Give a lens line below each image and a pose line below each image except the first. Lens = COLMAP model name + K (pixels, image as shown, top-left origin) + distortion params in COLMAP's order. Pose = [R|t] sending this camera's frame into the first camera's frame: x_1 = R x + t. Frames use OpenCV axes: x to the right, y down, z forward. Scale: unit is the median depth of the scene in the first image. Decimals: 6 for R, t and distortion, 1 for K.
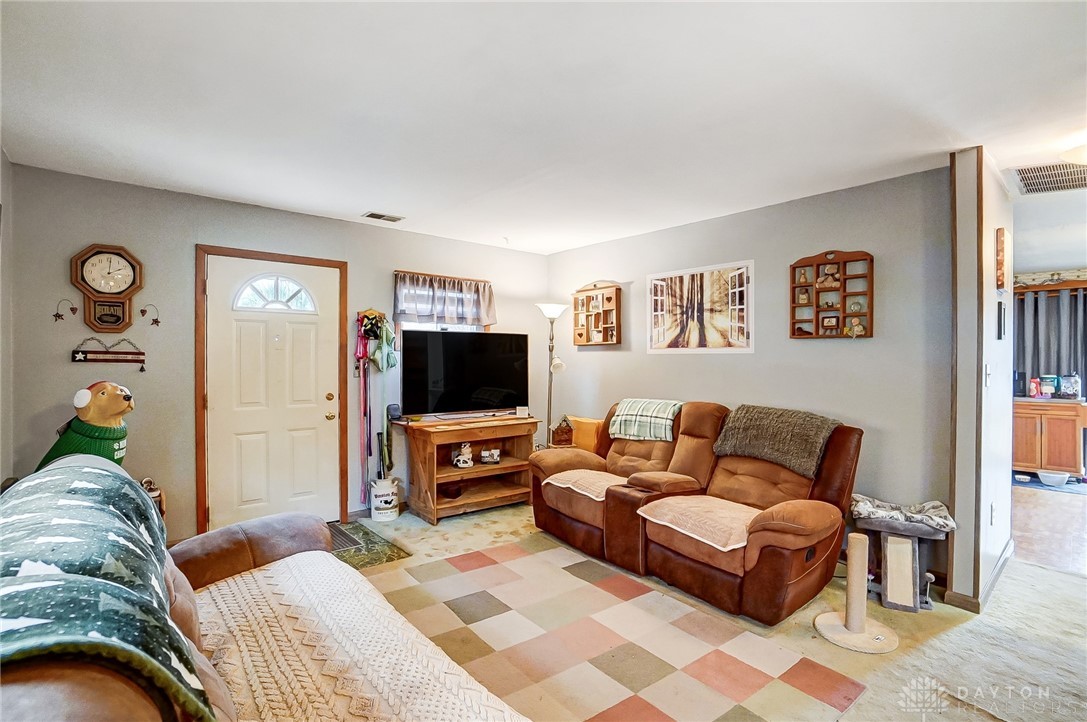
lens RADIAL K [[518.6, 0, 542.0], [0, 518.6, 363.6], [0, 0, 1]] dist [-0.018250, 0.001382]
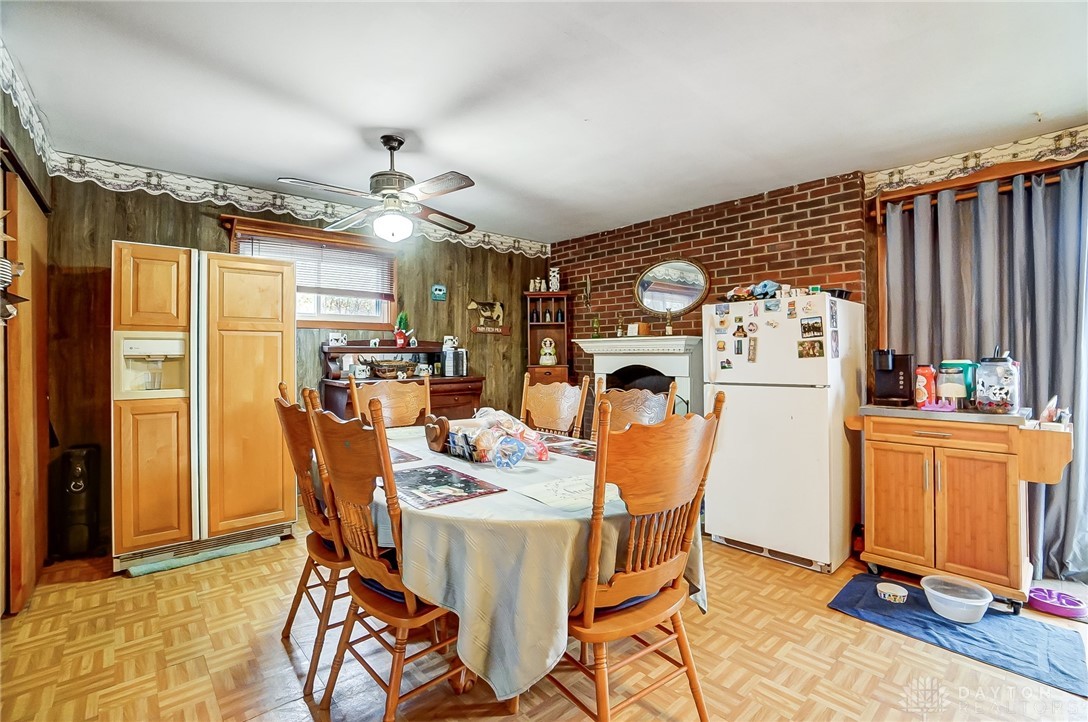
lens RADIAL K [[498.5, 0, 548.1], [0, 498.5, 354.2], [0, 0, 1]] dist [-0.049787, 0.015019]
pose [[0.999906, -0.002714, 0.013422, 0.638804], [0.002833, 0.999957, -0.008847, 0.021655], [-0.013397, 0.008884, 0.999871, 0.583158]]
